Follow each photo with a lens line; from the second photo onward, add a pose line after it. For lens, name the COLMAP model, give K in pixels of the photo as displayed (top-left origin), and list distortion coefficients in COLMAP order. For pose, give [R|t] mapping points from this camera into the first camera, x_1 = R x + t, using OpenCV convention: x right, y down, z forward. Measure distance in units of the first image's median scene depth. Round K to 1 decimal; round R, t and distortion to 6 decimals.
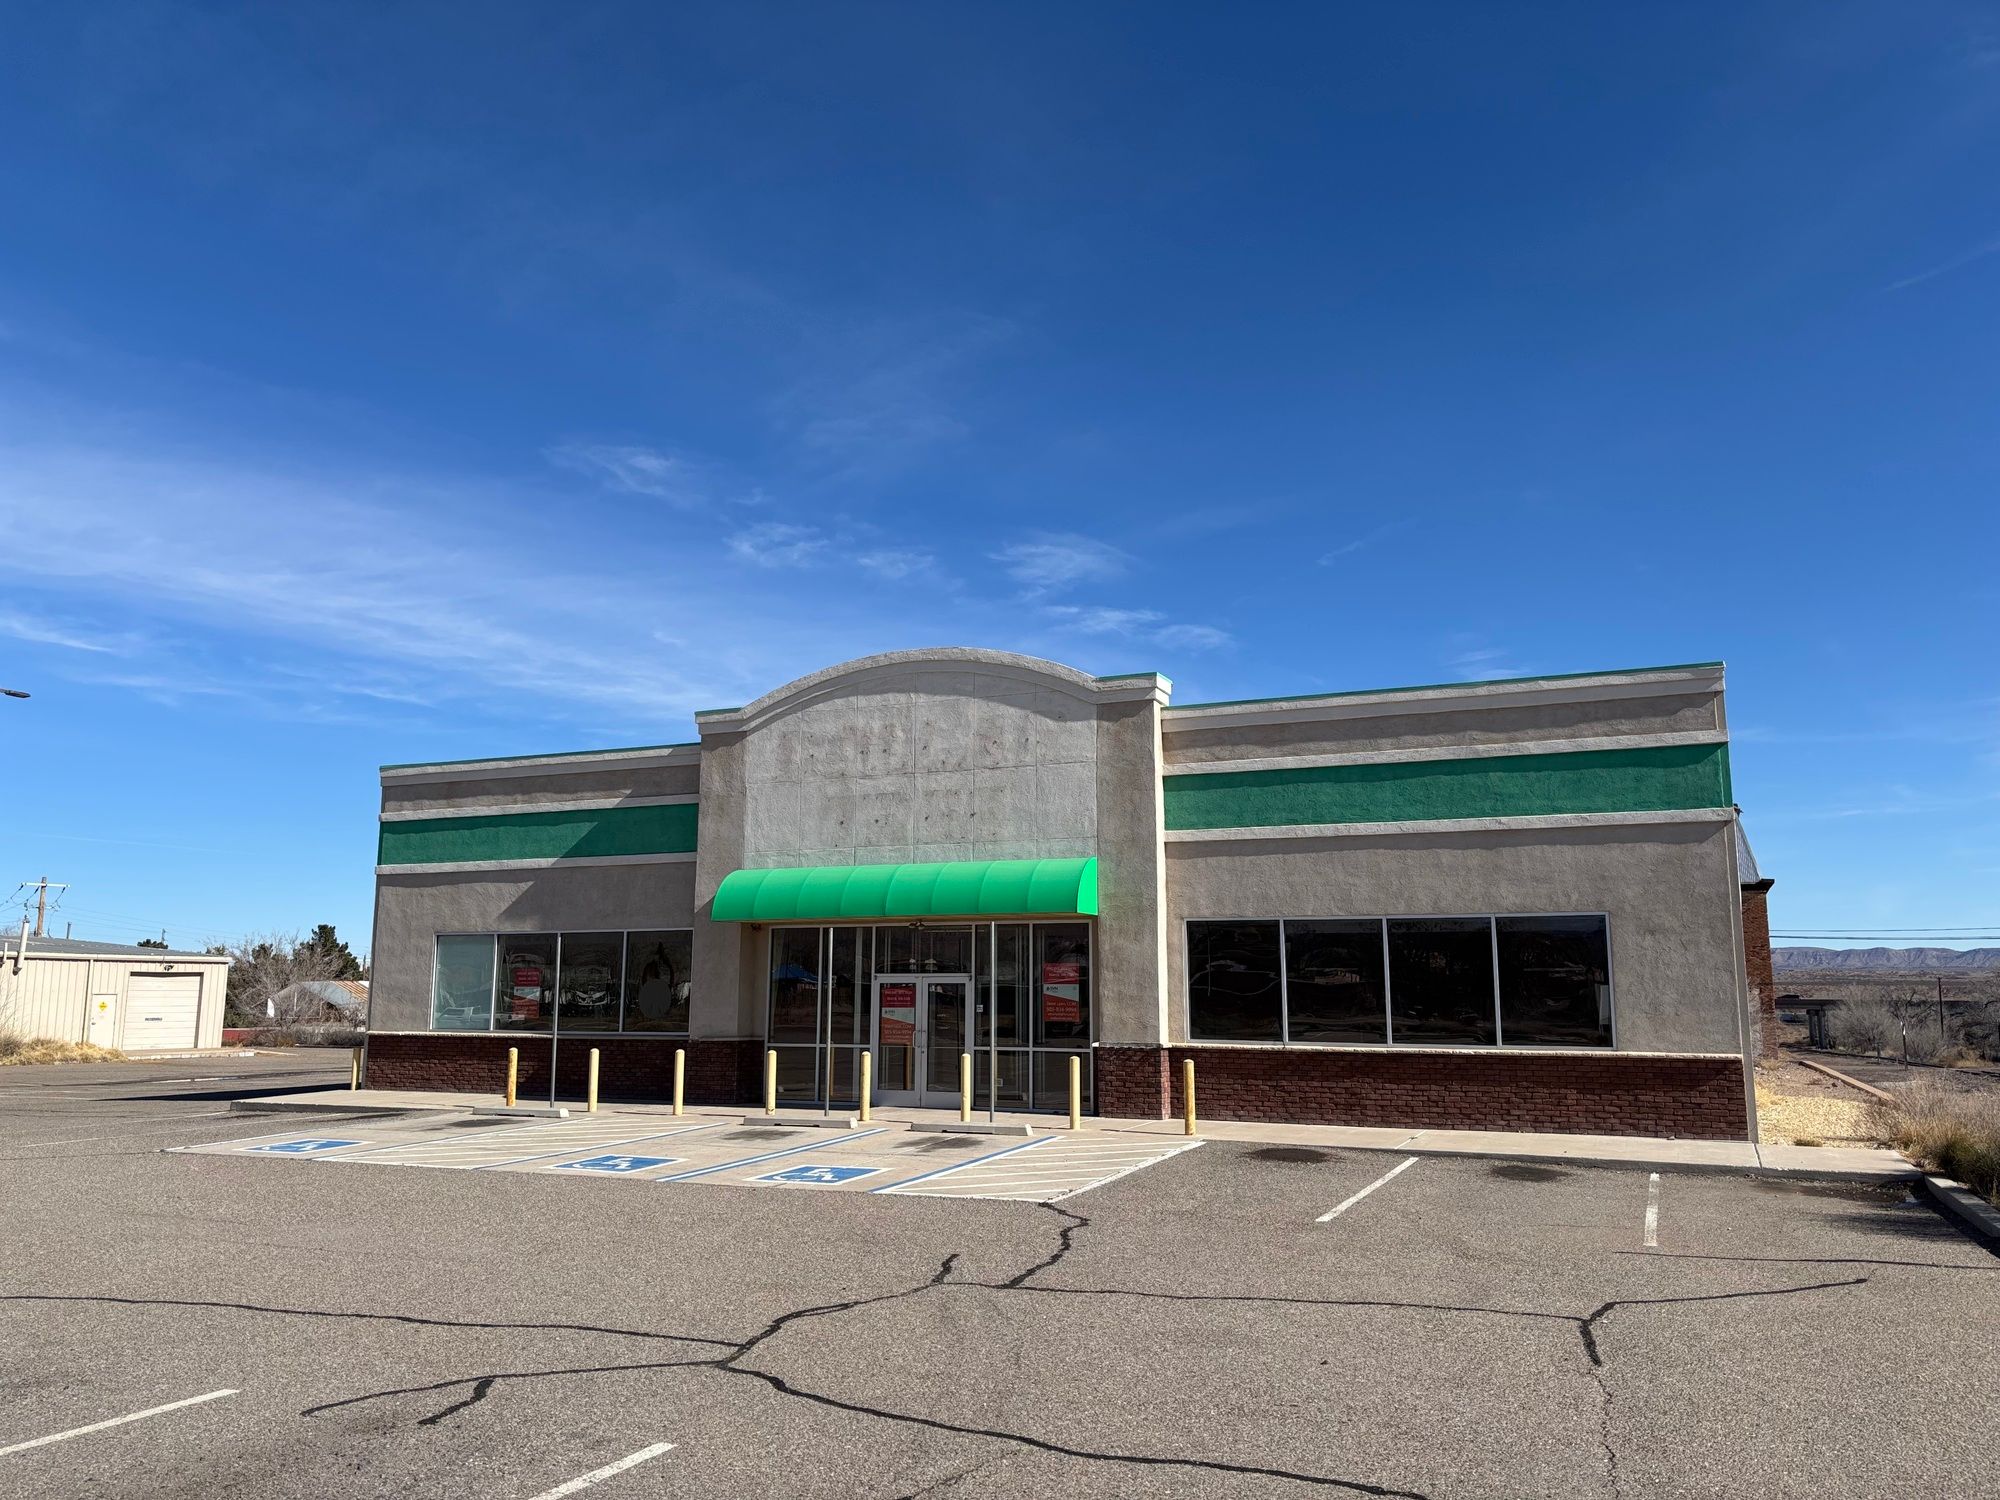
lens RADIAL K [[1503.5, 0, 982.4], [0, 1503.5, 750.4], [0, 0, 1]] dist [0.053984, -0.056610]
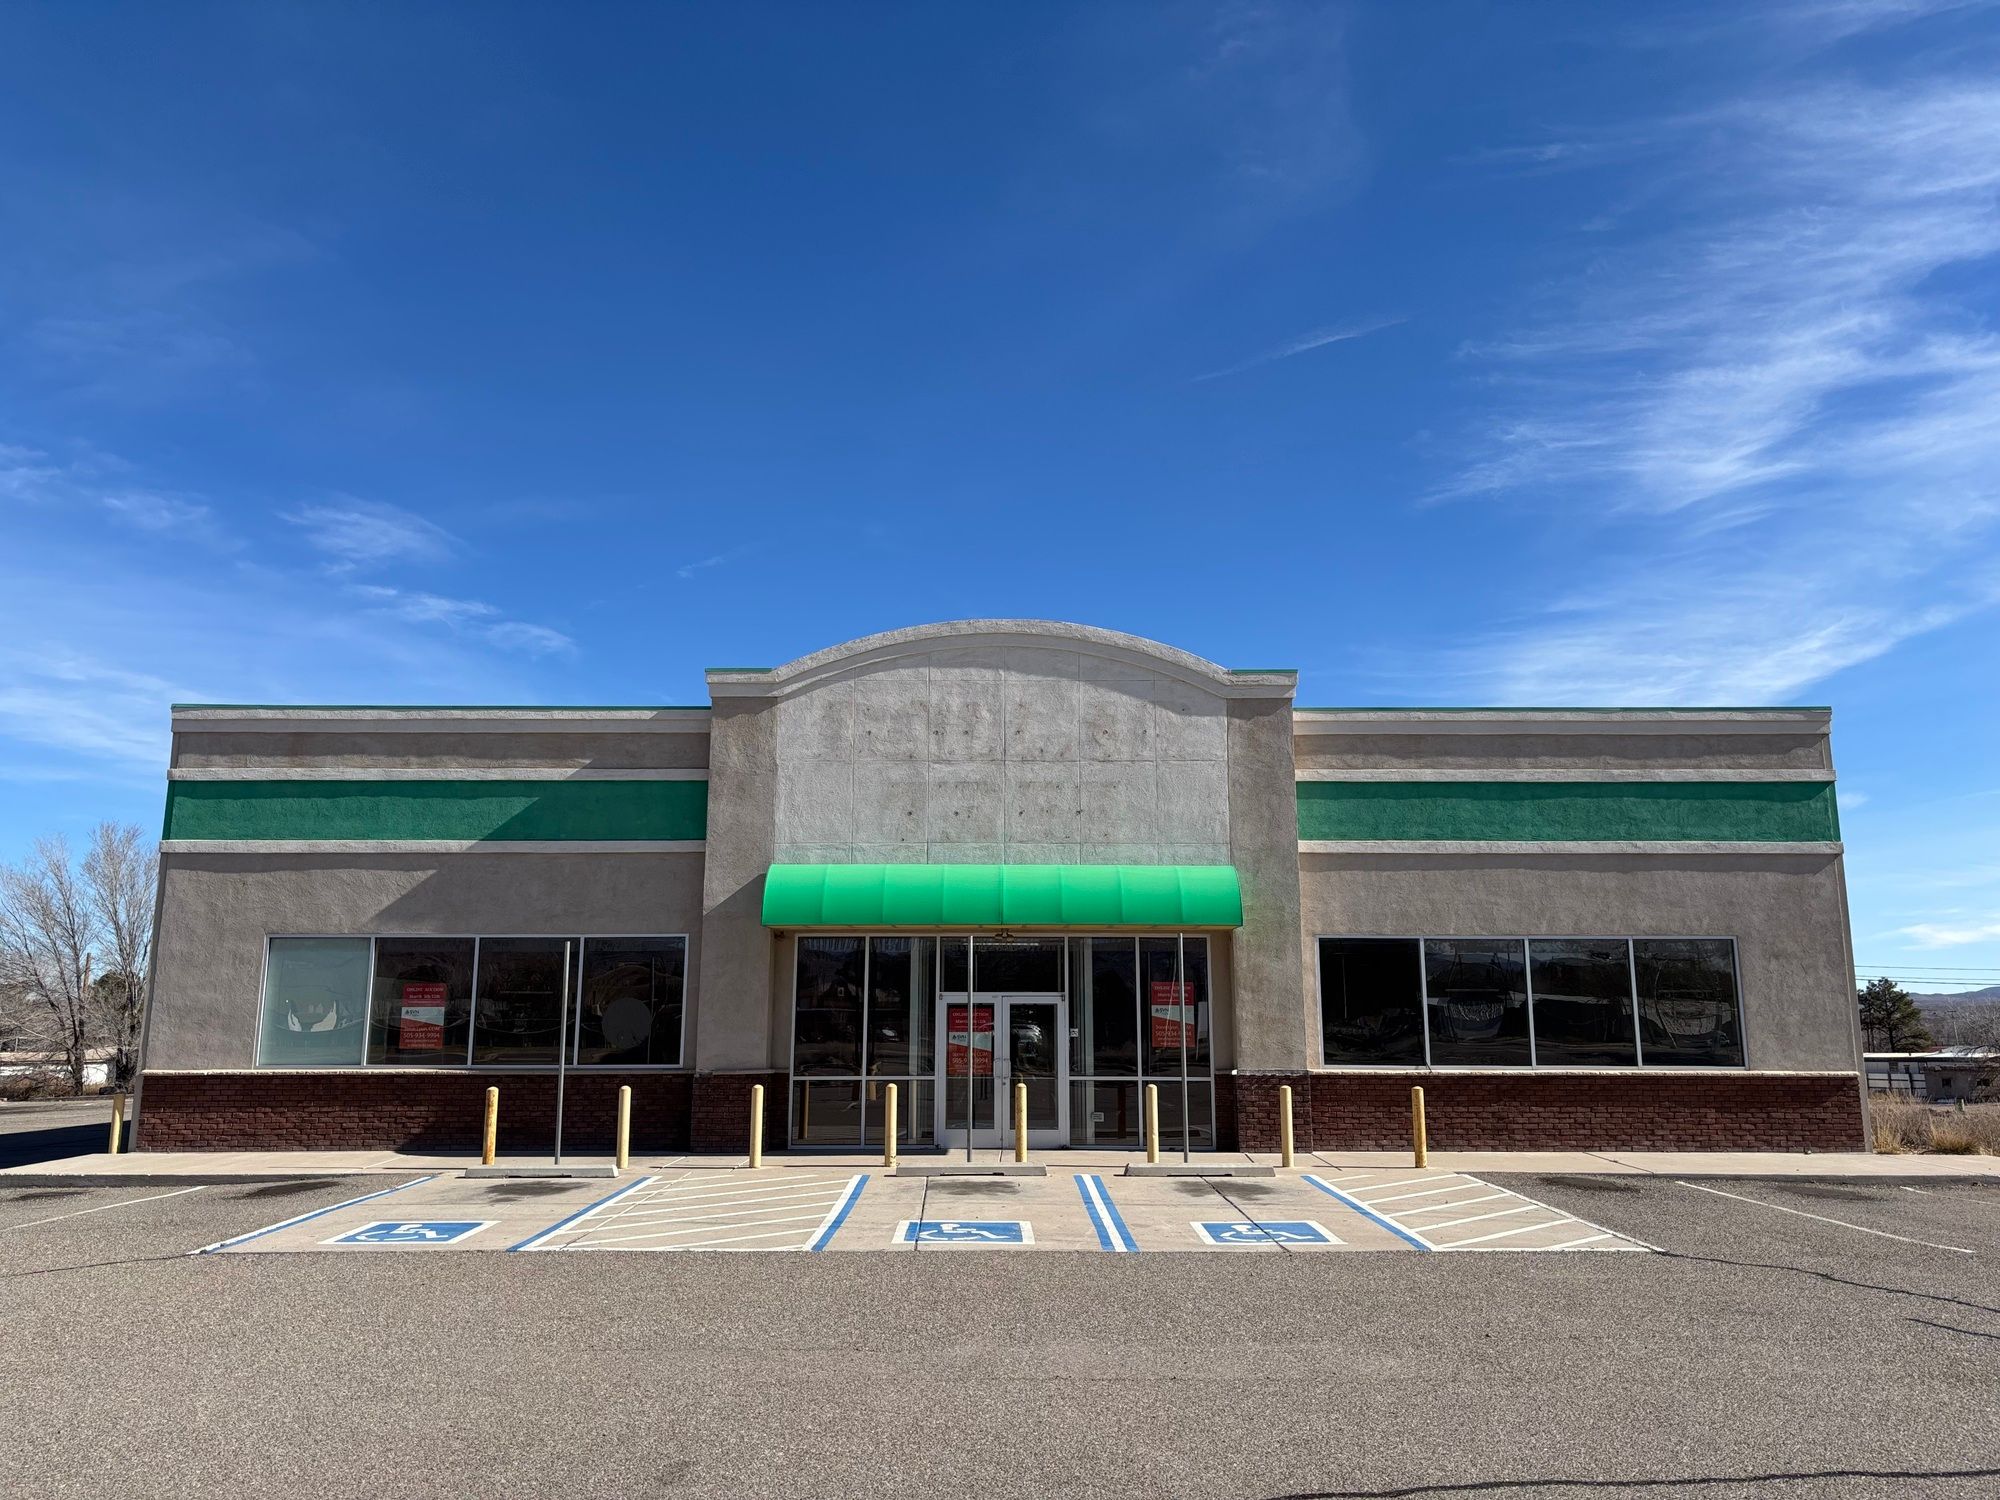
lens RADIAL K [[1503.5, 0, 1019.4], [0, 1503.5, 742.9], [0, 0, 1]] dist [0.053984, -0.056610]
pose [[0.911344, 0.073541, 0.405022, -0.394689], [-0.064297, 0.997267, -0.036400, 0.036264], [-0.406592, 0.007131, 0.913582, 0.203882]]
